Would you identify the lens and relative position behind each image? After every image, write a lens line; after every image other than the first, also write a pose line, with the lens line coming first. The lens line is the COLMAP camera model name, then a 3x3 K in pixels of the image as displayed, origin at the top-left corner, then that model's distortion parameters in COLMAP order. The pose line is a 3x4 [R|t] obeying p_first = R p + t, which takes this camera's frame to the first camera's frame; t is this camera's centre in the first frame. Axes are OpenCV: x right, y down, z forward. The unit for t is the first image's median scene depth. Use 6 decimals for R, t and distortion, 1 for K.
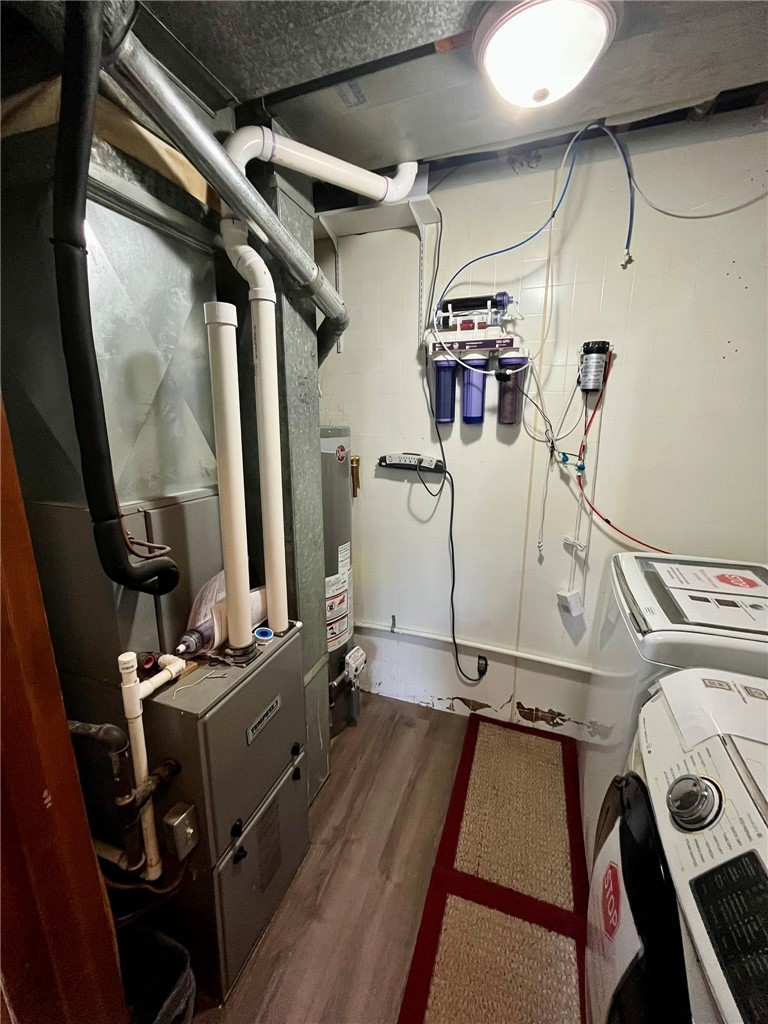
lens RADIAL K [[413.0, 0, 385.6], [0, 413.0, 510.1], [0, 0, 1]] dist [-0.001657, -0.000448]
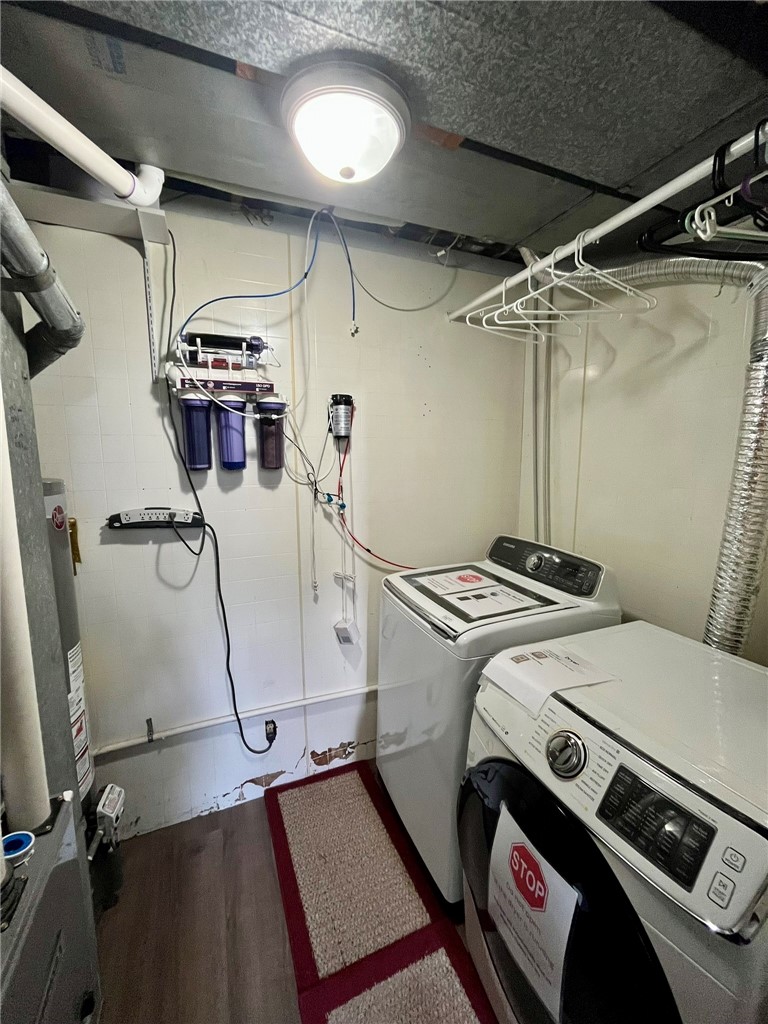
lens RADIAL K [[413.0, 0, 385.6], [0, 413.0, 510.1], [0, 0, 1]] dist [-0.001657, -0.000448]
pose [[0.726826, -0.098193, 0.679766, -0.186733], [0.162521, 0.986208, -0.031313, -0.039693], [-0.667316, 0.133235, 0.732760, 0.126144]]
